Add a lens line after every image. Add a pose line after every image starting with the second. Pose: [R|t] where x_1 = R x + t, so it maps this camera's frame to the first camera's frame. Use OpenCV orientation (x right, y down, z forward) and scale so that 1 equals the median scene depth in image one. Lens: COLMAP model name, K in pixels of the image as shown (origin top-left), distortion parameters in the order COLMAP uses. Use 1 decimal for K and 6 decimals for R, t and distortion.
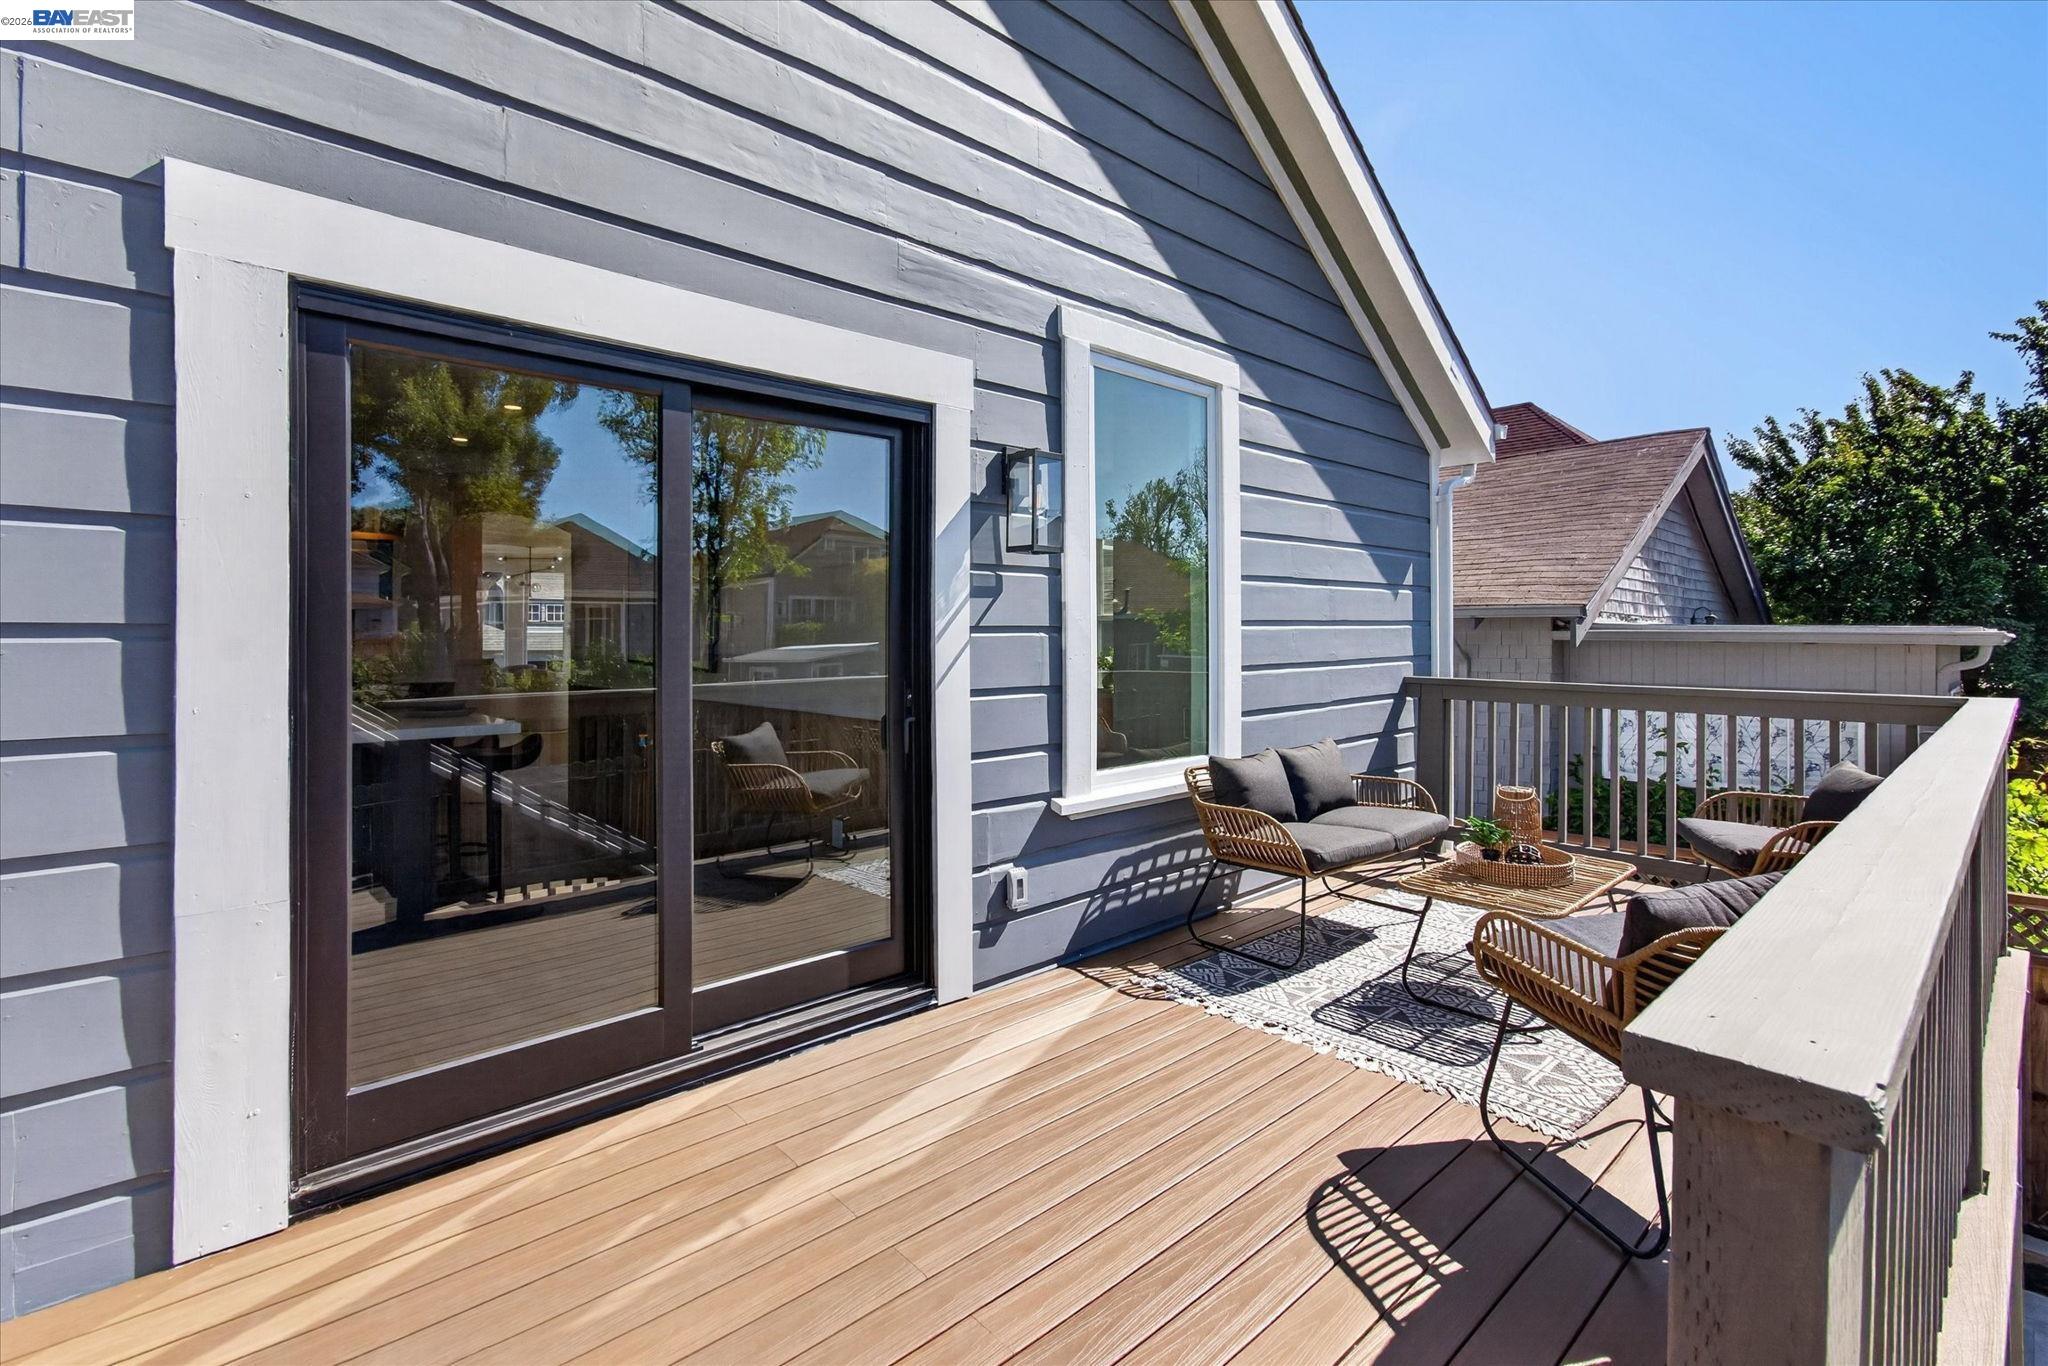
lens RADIAL K [[923.6, 0, 1024.2], [0, 923.6, 678.0], [0, 0, 1]] dist [0.002482, 0.000974]
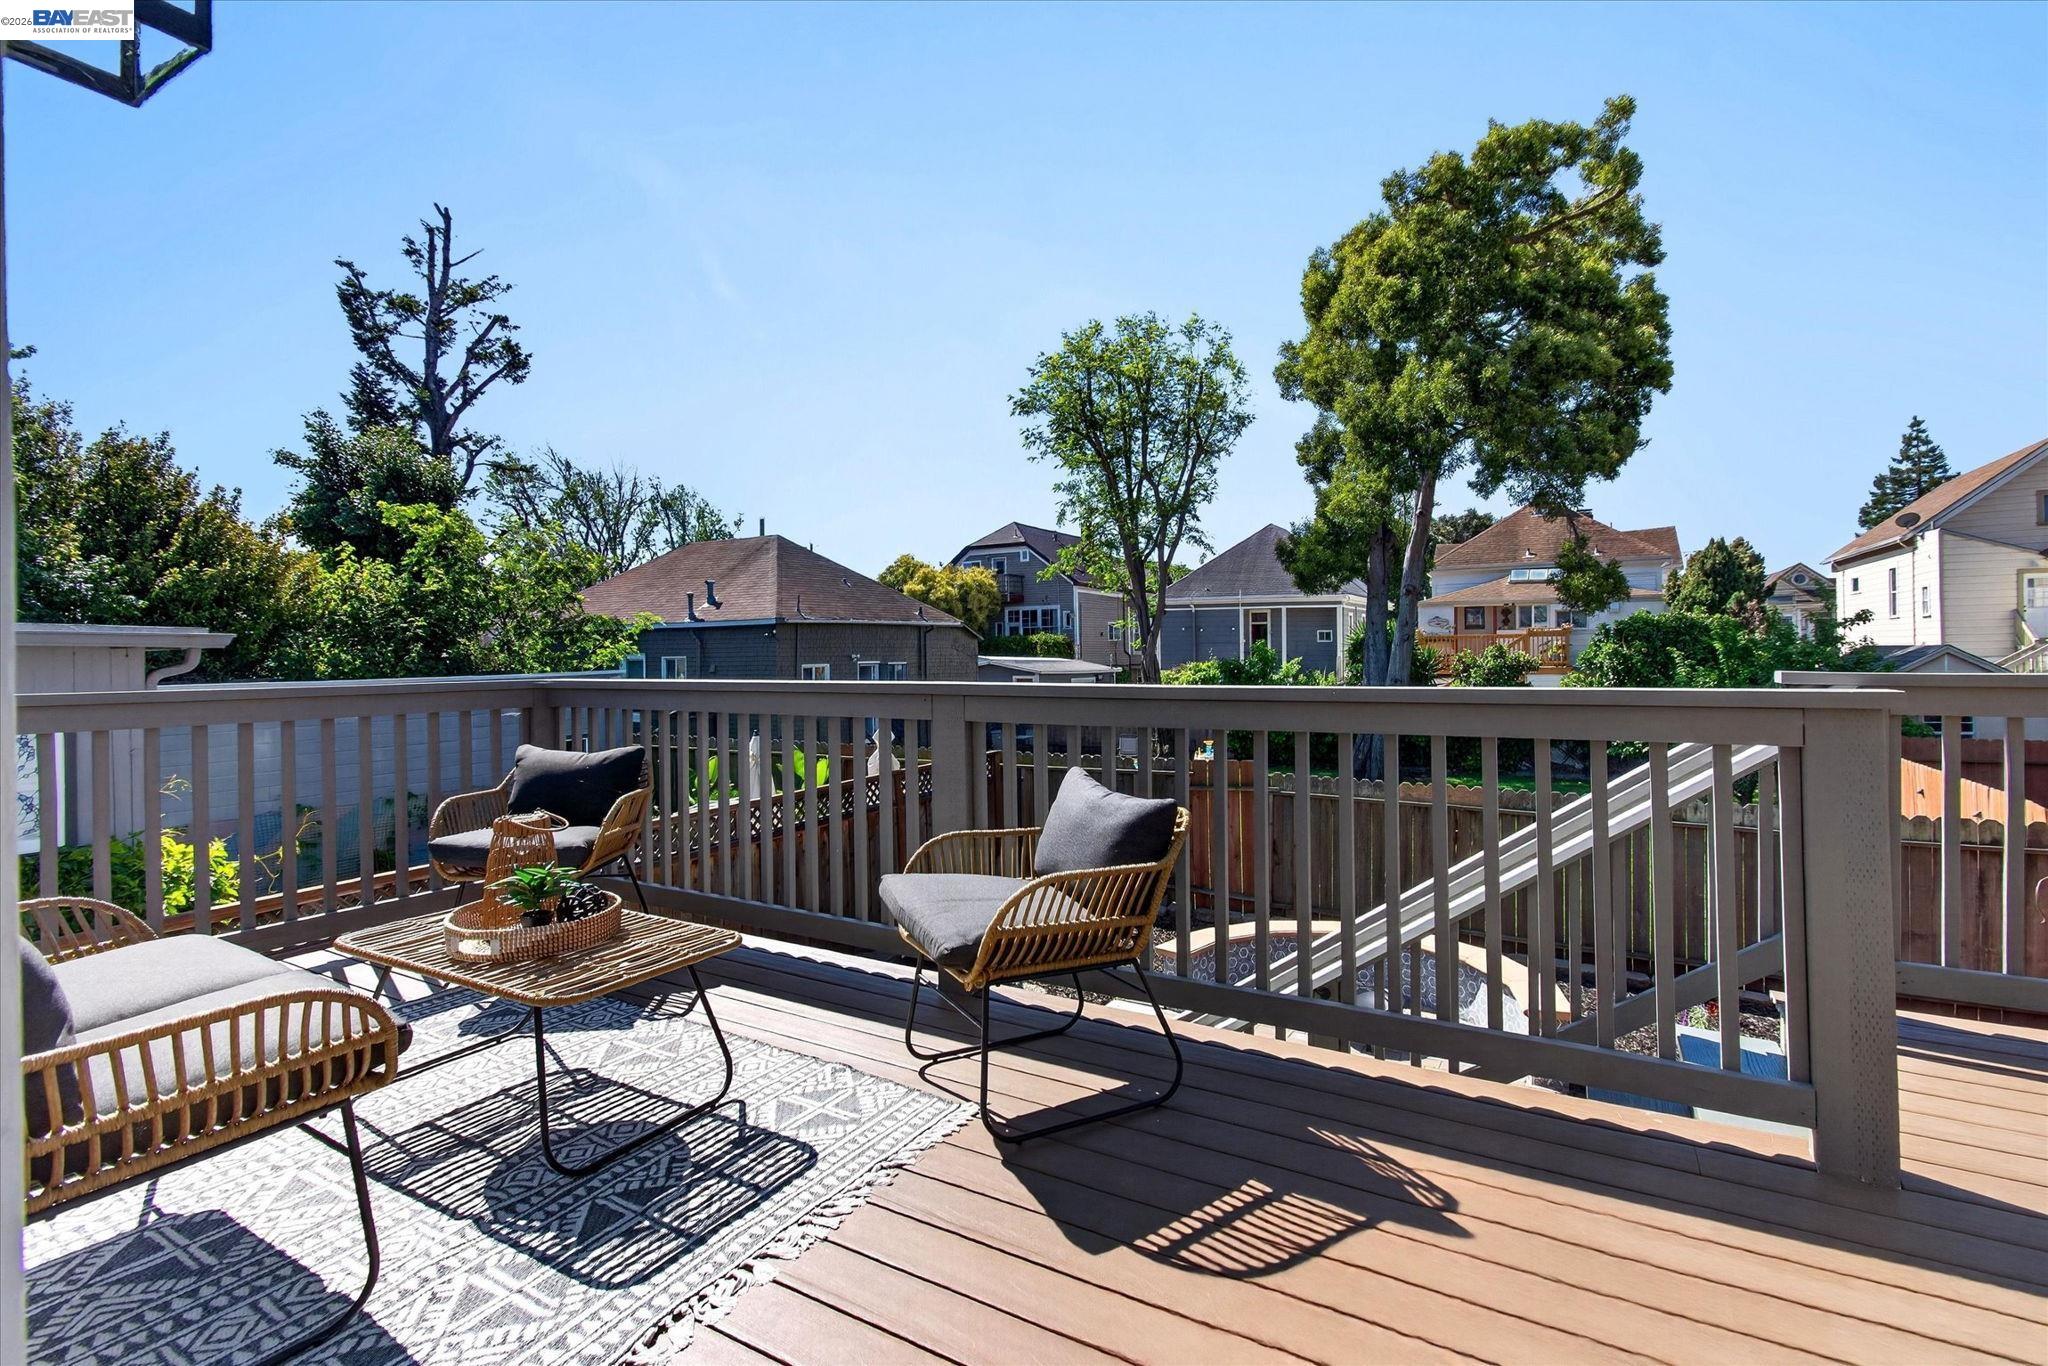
lens RADIAL K [[942.2, 0, 1033.6], [0, 942.2, 652.9], [0, 0, 1]] dist [0.002894, 0.000359]
pose [[-0.323227, 0.011001, 0.946257, -0.254871], [0.049713, 0.998749, 0.005370, 0.012588], [-0.945015, 0.048777, -0.323370, 0.853970]]
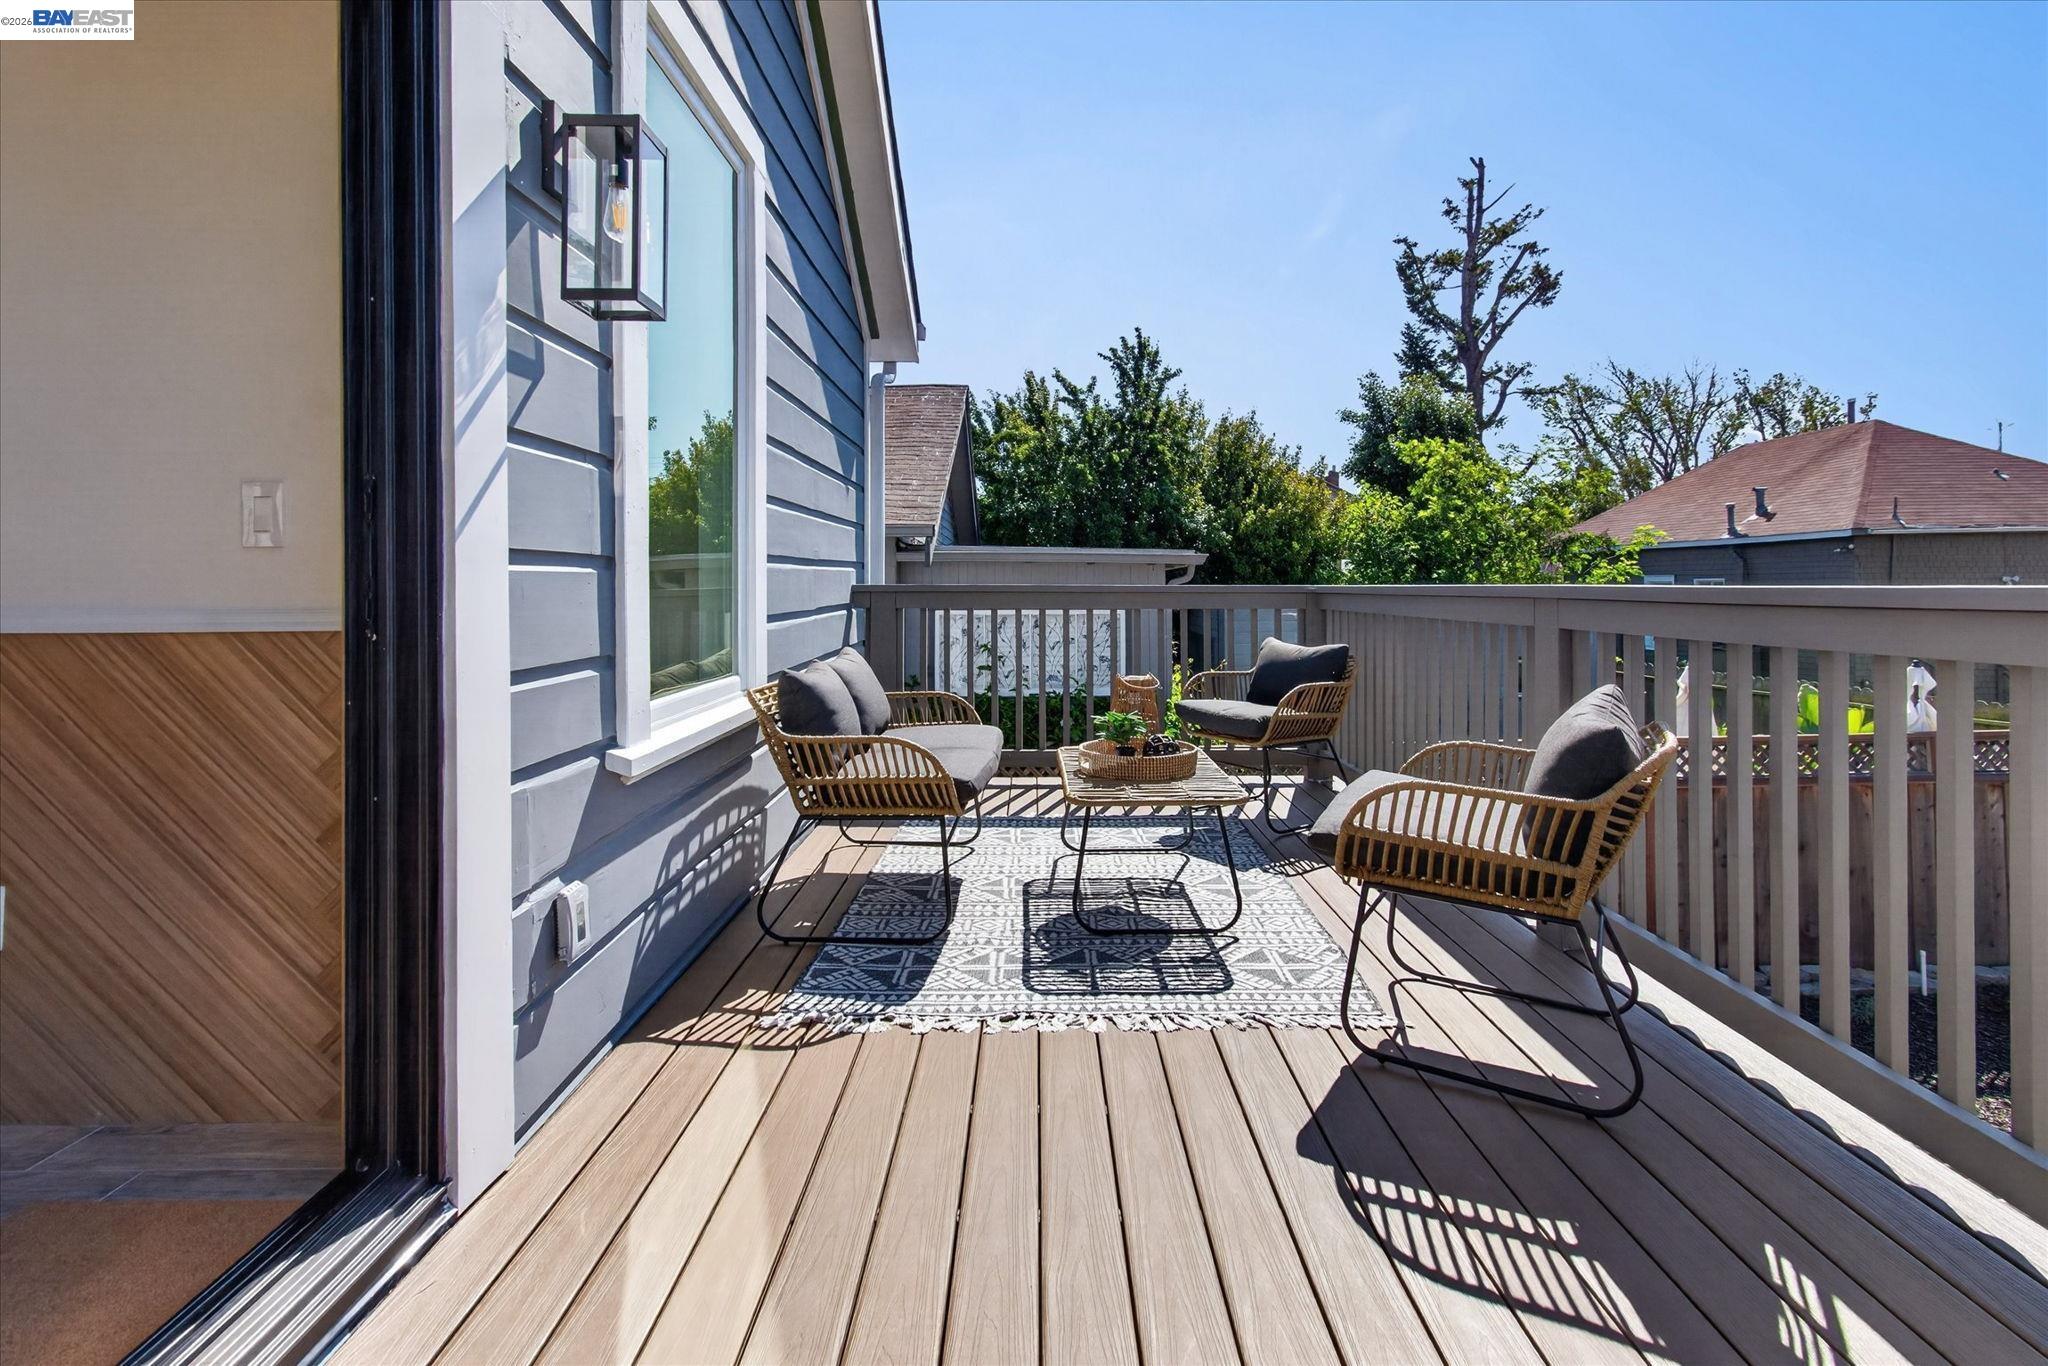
lens RADIAL K [[958.4, 0, 1032.9], [0, 958.4, 584.4], [0, 0, 1]] dist [0.001803, 0.000576]
pose [[0.669309, 0.007607, 0.742945, -0.247830], [0.027459, 0.999011, -0.034967, 0.057964], [-0.742476, 0.043804, 0.668438, 0.422709]]
